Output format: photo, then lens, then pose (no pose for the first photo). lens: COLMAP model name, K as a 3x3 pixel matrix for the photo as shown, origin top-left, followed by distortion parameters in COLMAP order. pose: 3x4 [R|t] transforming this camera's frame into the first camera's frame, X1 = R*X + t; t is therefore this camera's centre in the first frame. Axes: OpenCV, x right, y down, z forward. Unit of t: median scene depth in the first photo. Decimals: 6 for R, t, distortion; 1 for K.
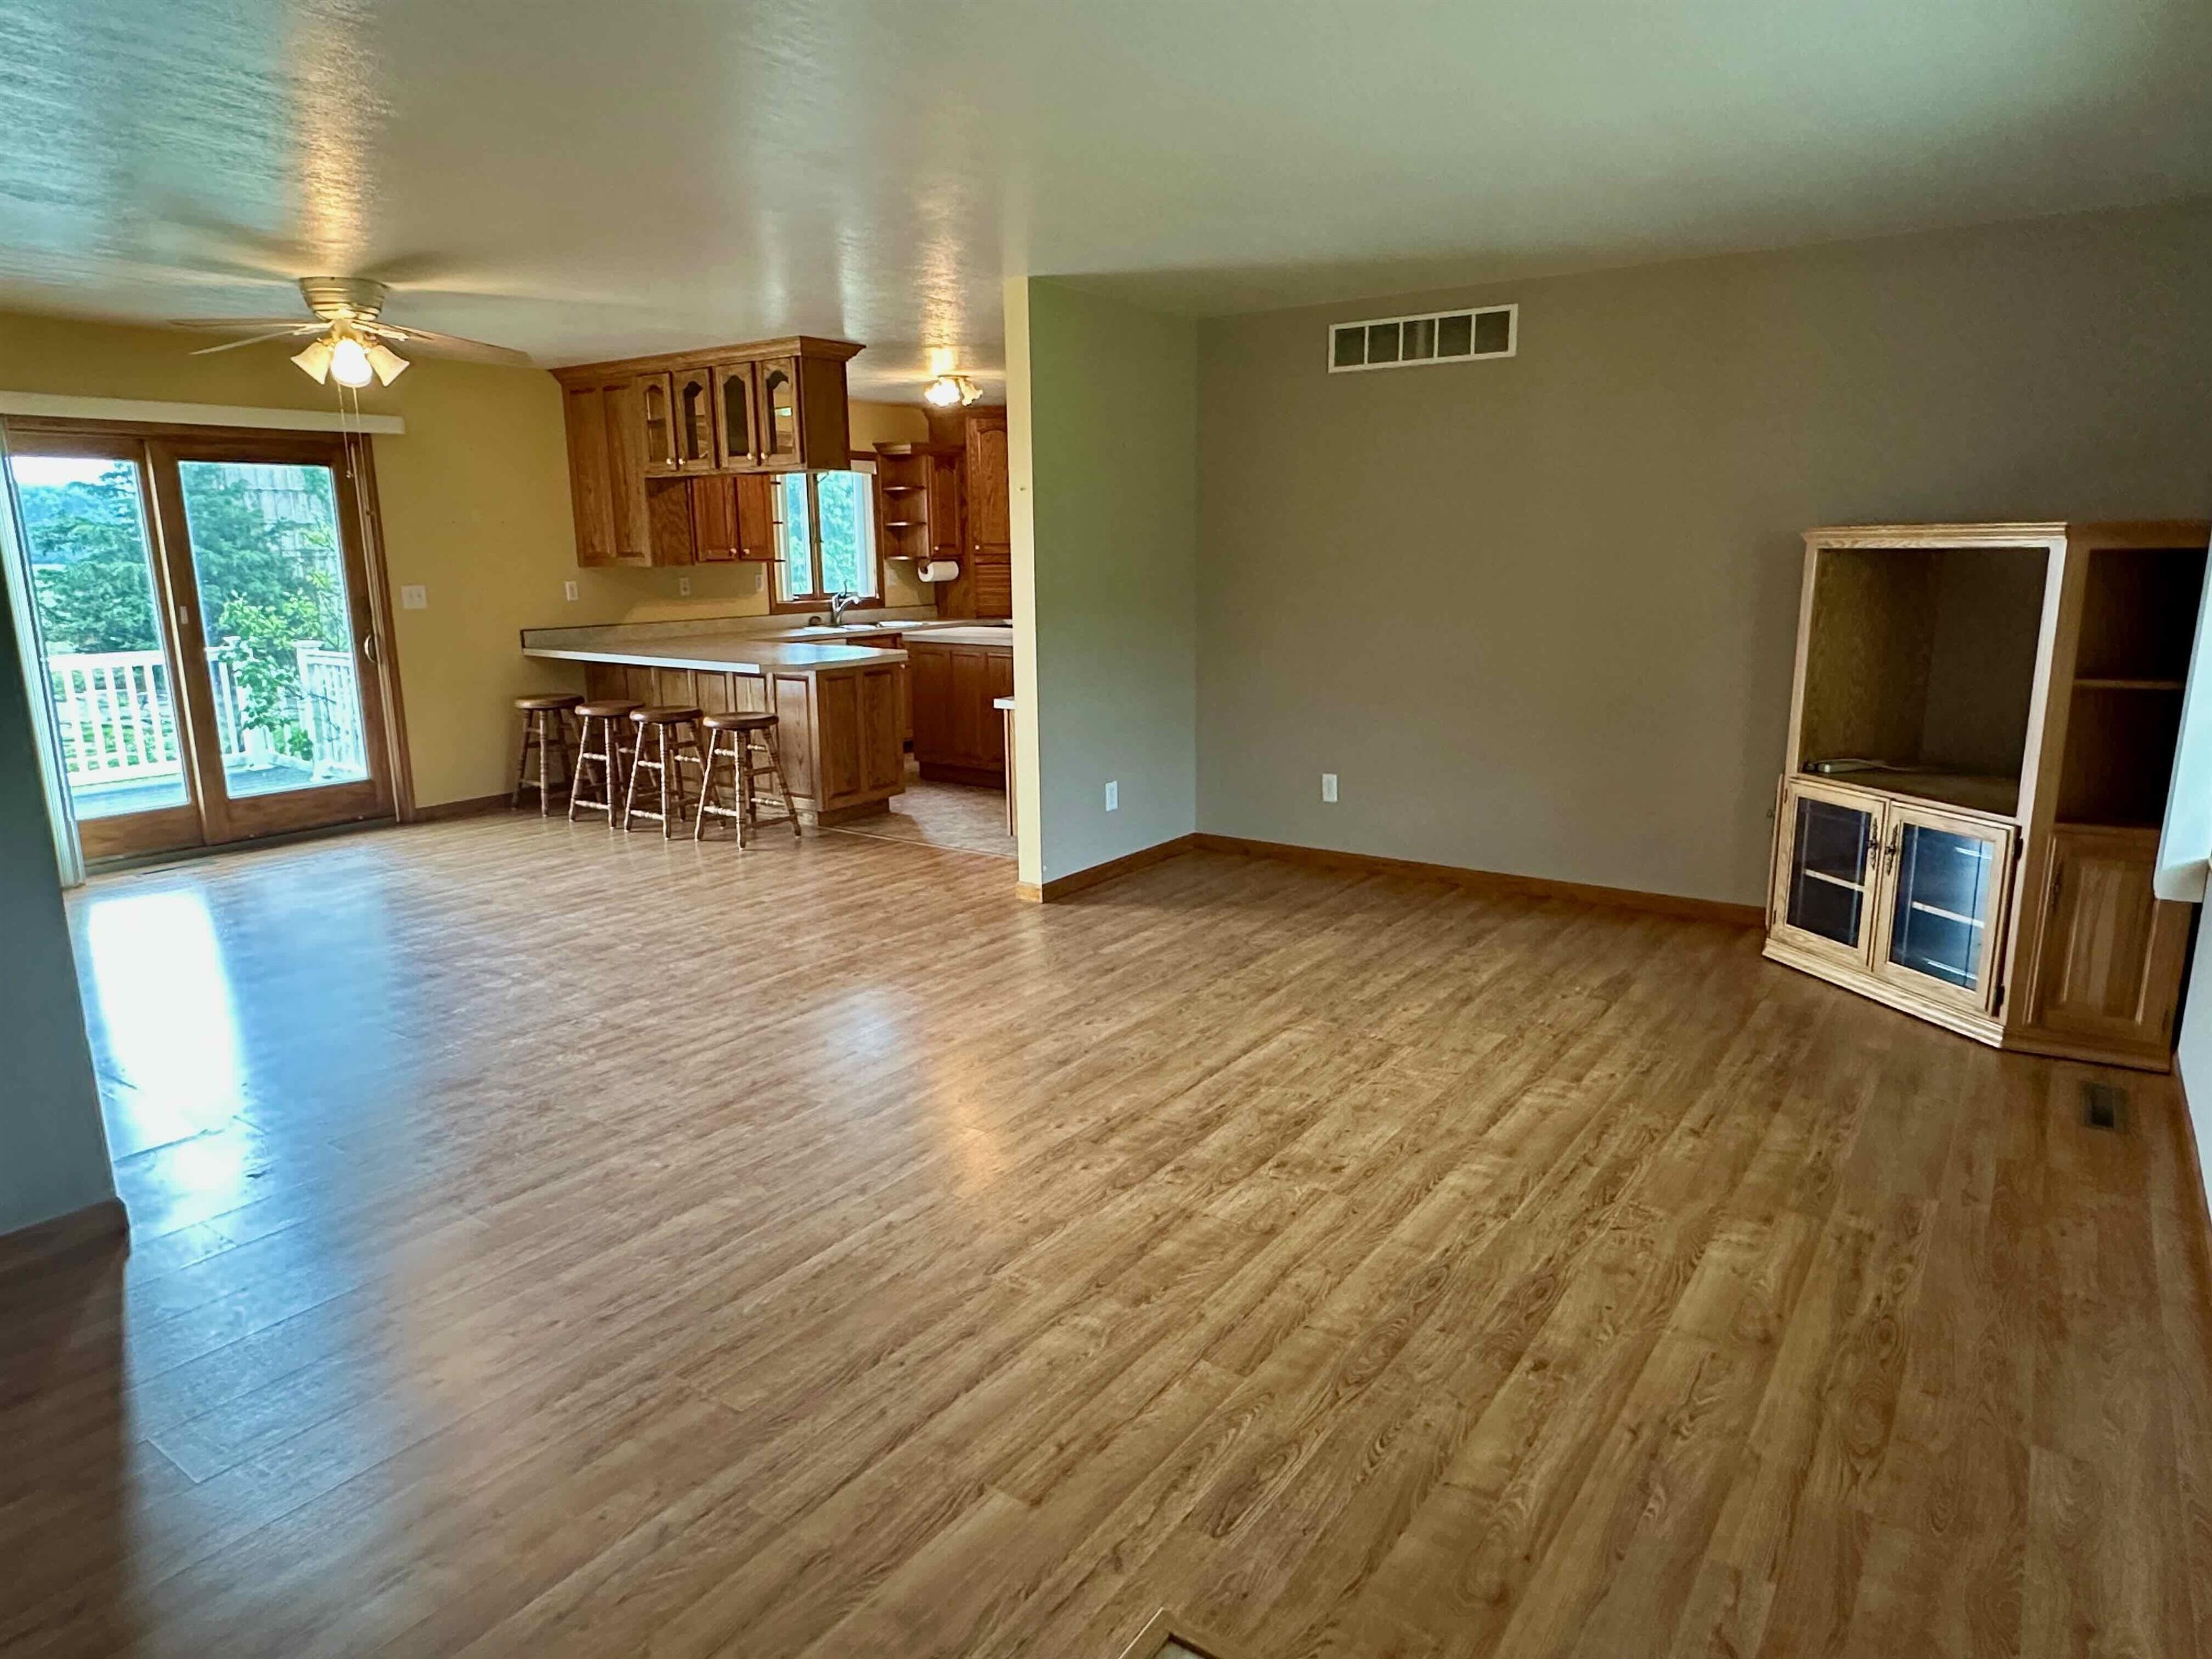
lens RADIAL K [[1378.9, 0, 1101.0], [0, 1378.9, 836.4], [0, 0, 1]] dist [0.009469, 0.027724]
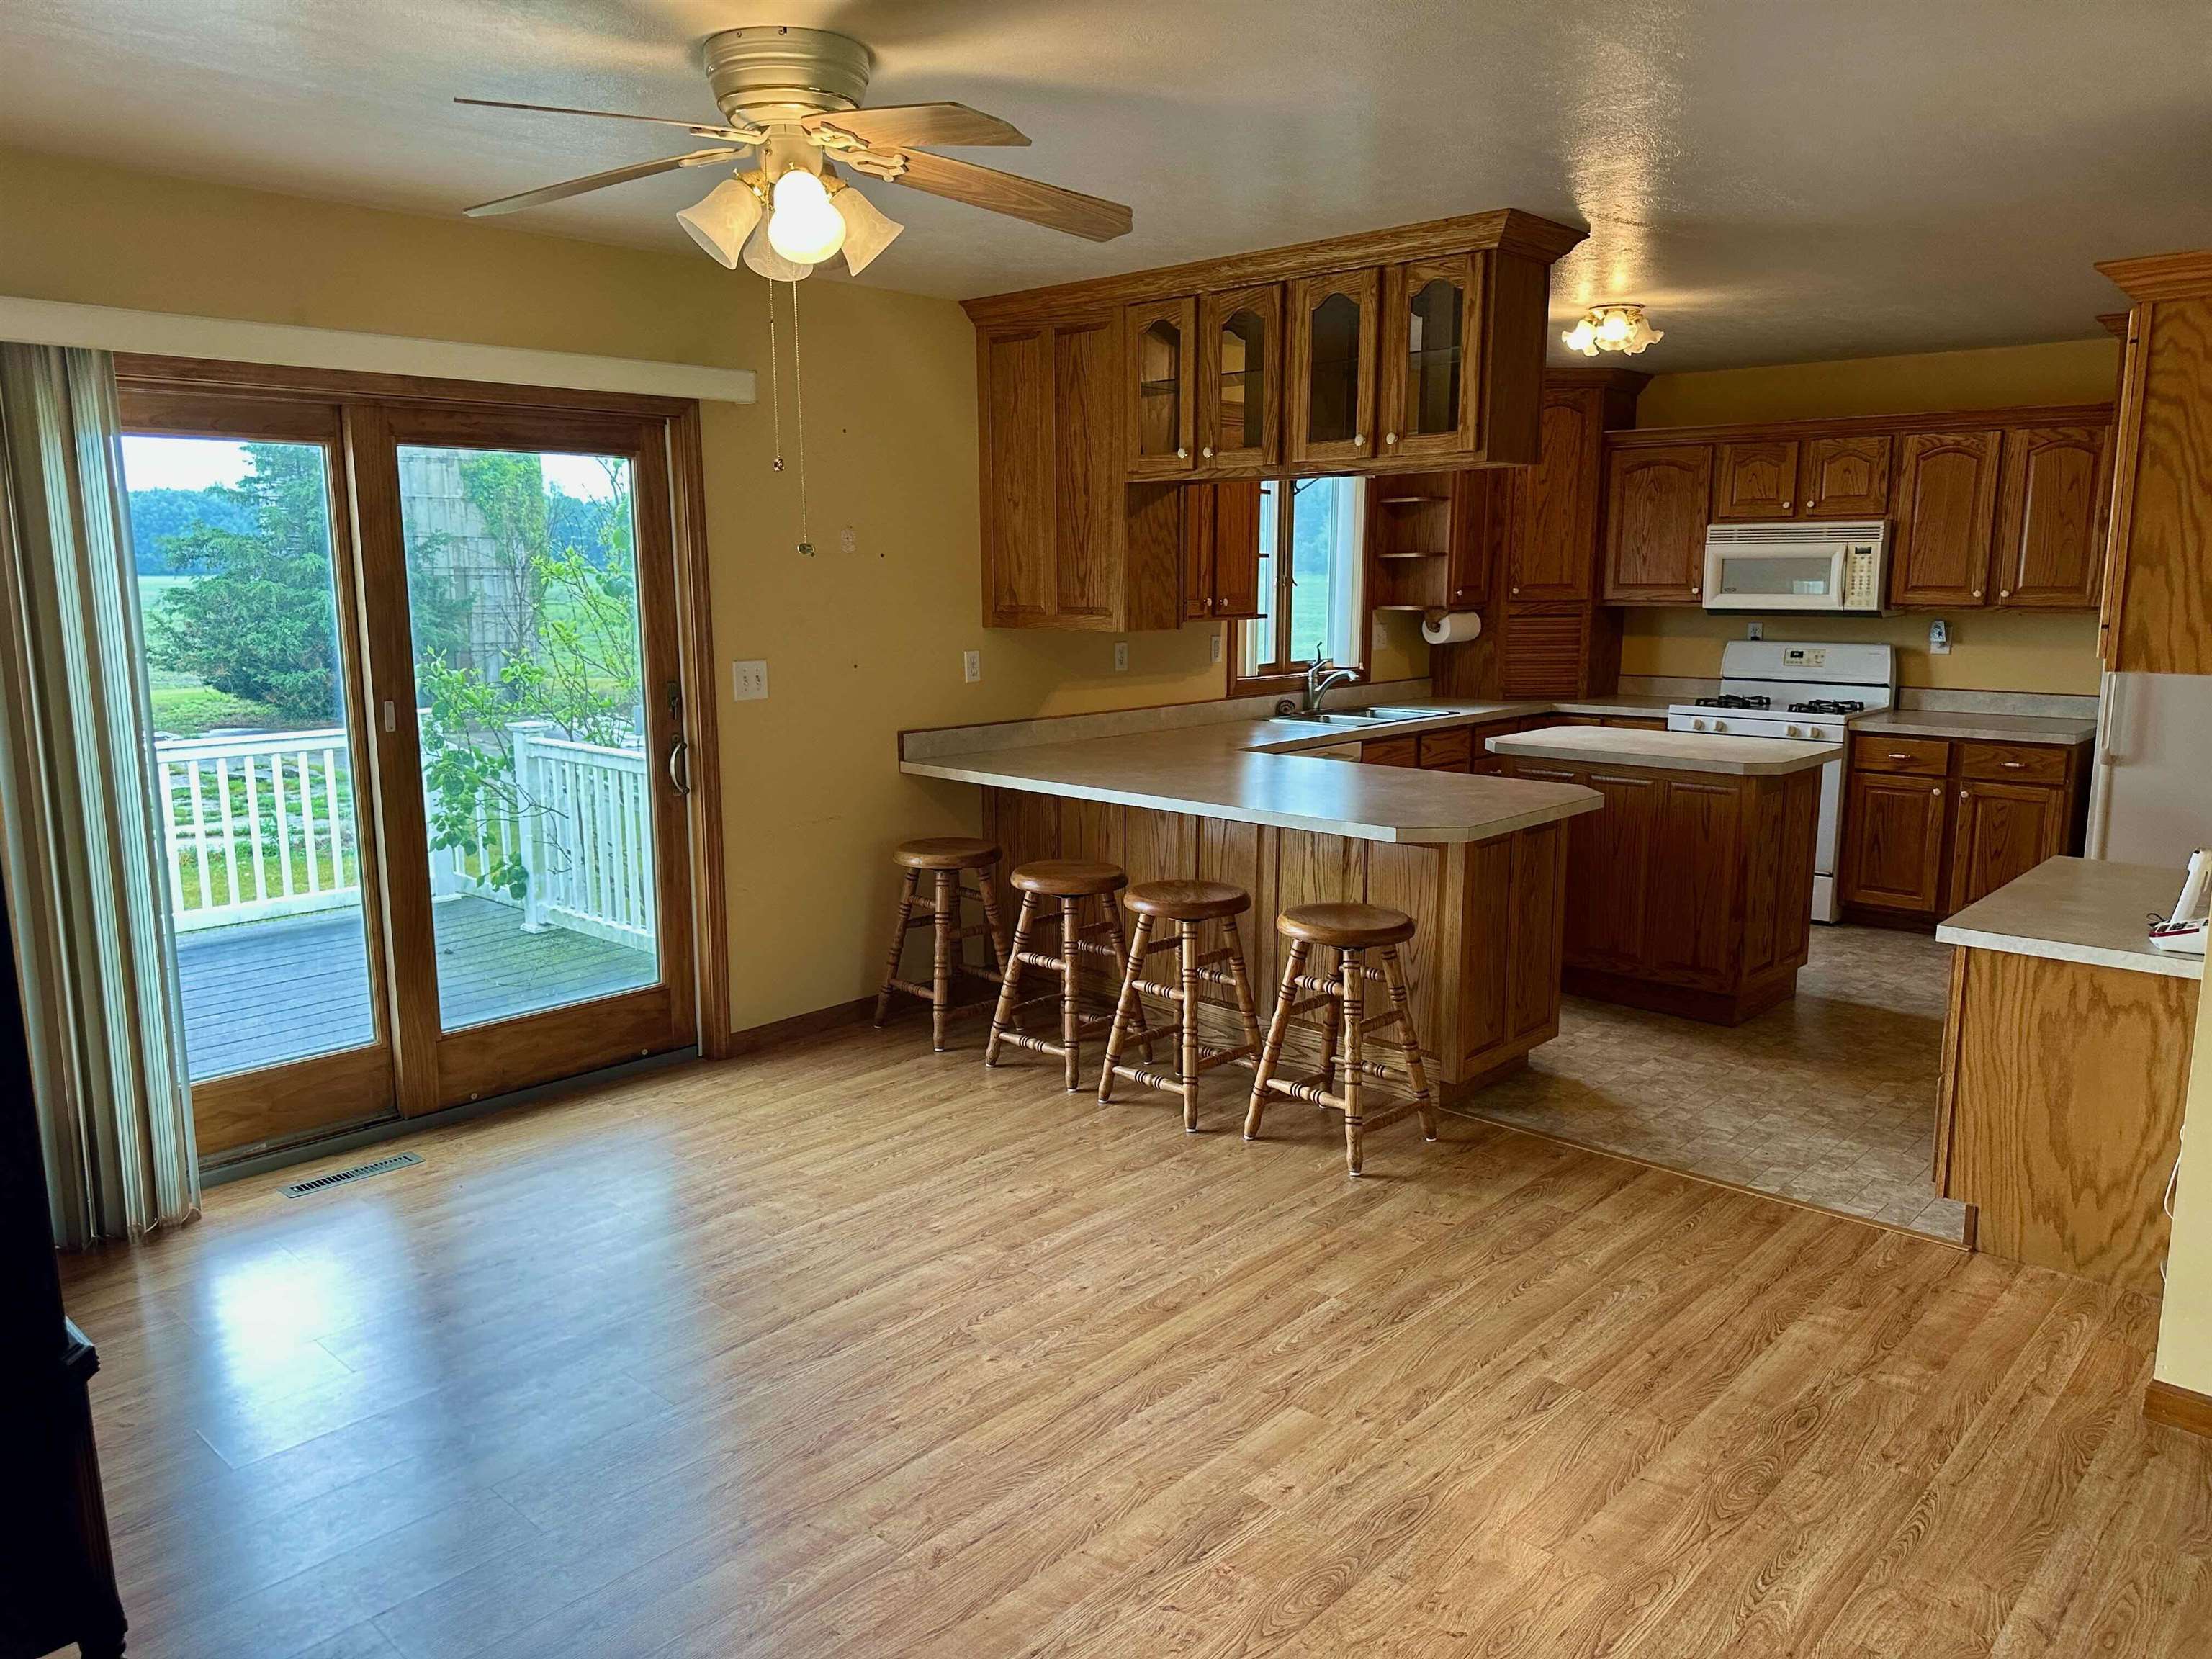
lens RADIAL K [[1540.1, 0, 1128.4], [0, 1540.1, 846.2], [0, 0, 1]] dist [0.076035, -0.035254]
pose [[0.994795, 0.027912, -0.098003, -0.253589], [-0.030719, 0.999156, -0.027258, -0.084455], [0.097160, 0.030127, 0.994813, 0.341996]]
